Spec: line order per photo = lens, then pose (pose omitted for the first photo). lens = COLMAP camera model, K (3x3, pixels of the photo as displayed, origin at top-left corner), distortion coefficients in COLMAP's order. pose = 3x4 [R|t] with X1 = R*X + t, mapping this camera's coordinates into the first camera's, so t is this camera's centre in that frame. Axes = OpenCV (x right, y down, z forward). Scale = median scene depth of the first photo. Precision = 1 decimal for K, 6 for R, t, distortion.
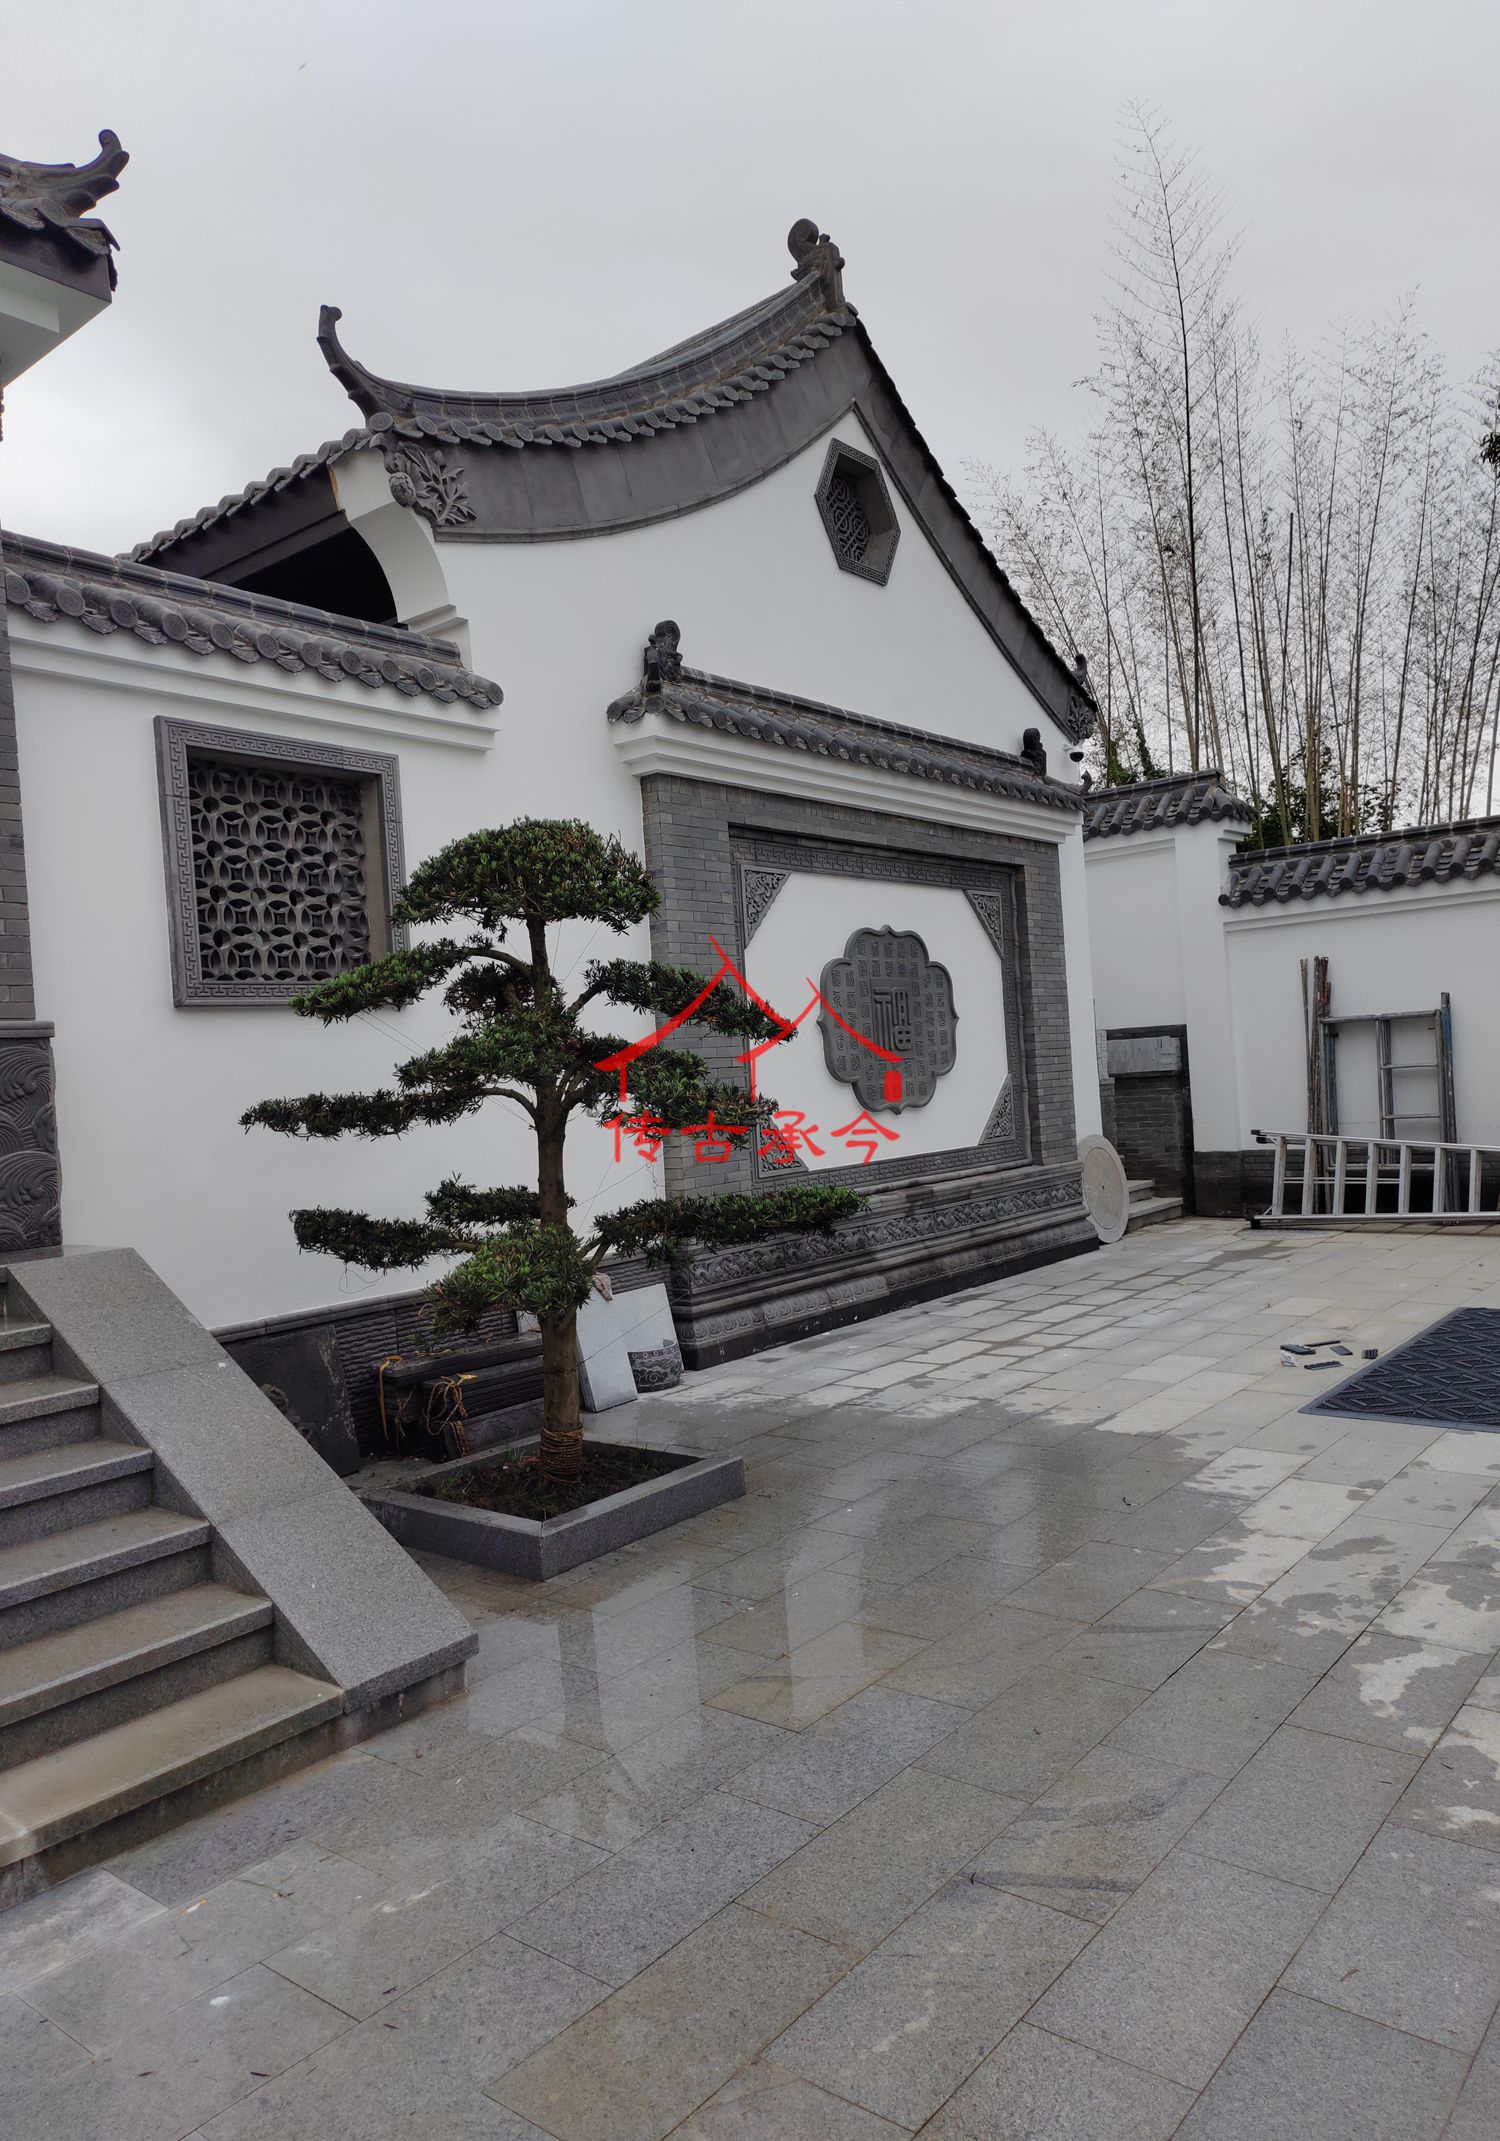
lens RADIAL K [[1456.2, 0, 747.2], [0, 1456.2, 1078.5], [0, 0, 1]] dist [0.002608, 0.000241]
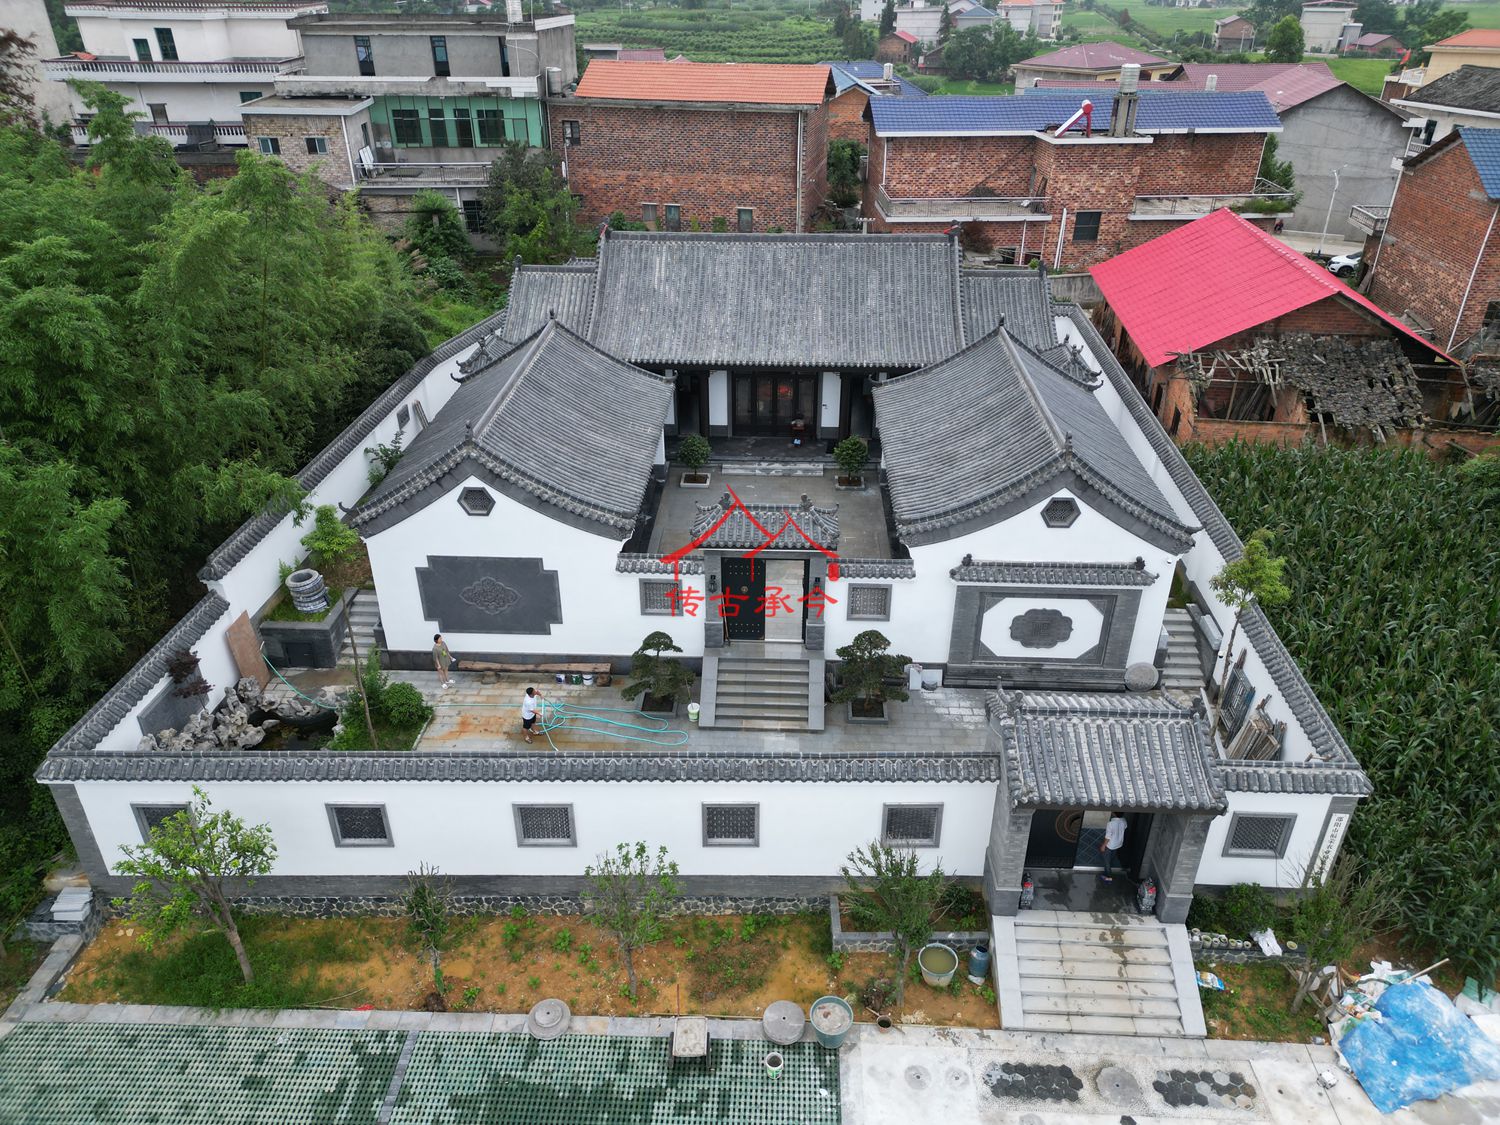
lens RADIAL K [[1059.1, 0, 741.3], [0, 1059.1, 555.5], [0, 0, 1]] dist [0.012607, -0.014265]
pose [[0.583236, 0.450510, -0.675926, 1.475924], [-0.030941, 0.843829, 0.535720, -1.718714], [0.811713, -0.291537, 0.506090, -1.056630]]
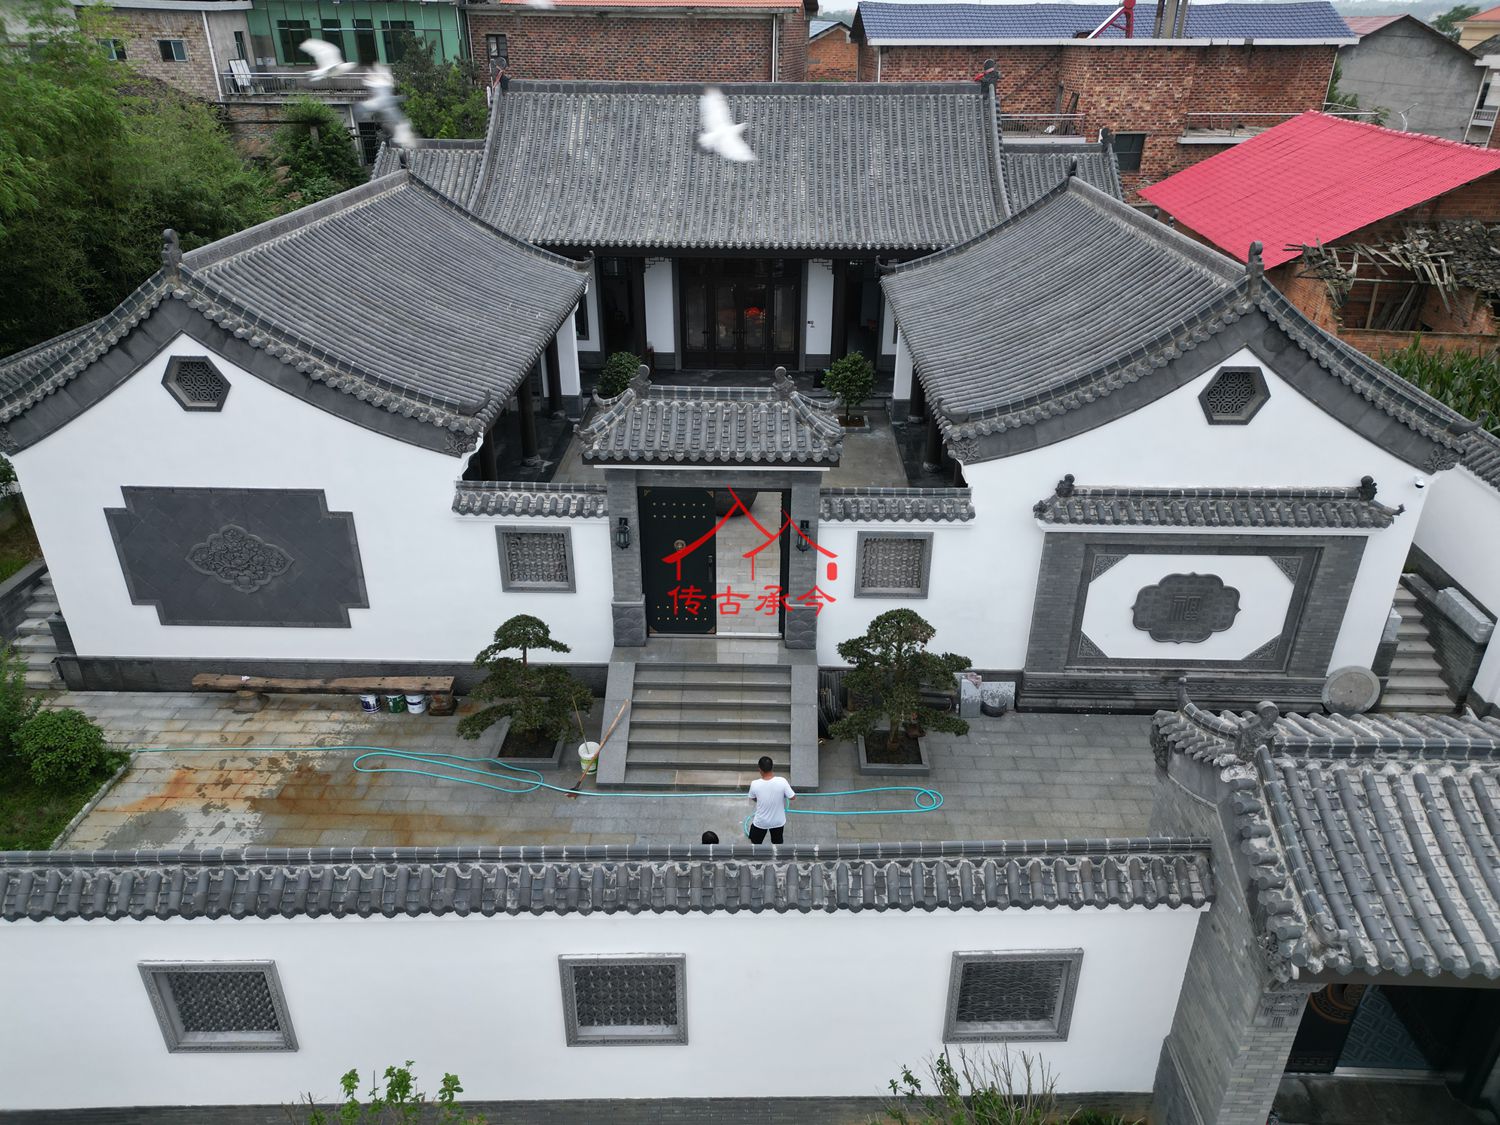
lens RADIAL K [[1059.1, 0, 749.8], [0, 1059.1, 558.5], [0, 0, 1]] dist [0.012607, -0.014265]
pose [[0.603105, 0.421721, -0.677064, 0.787895], [-0.040227, 0.863811, 0.502207, -0.926230], [0.796647, -0.275647, 0.537934, -0.437788]]
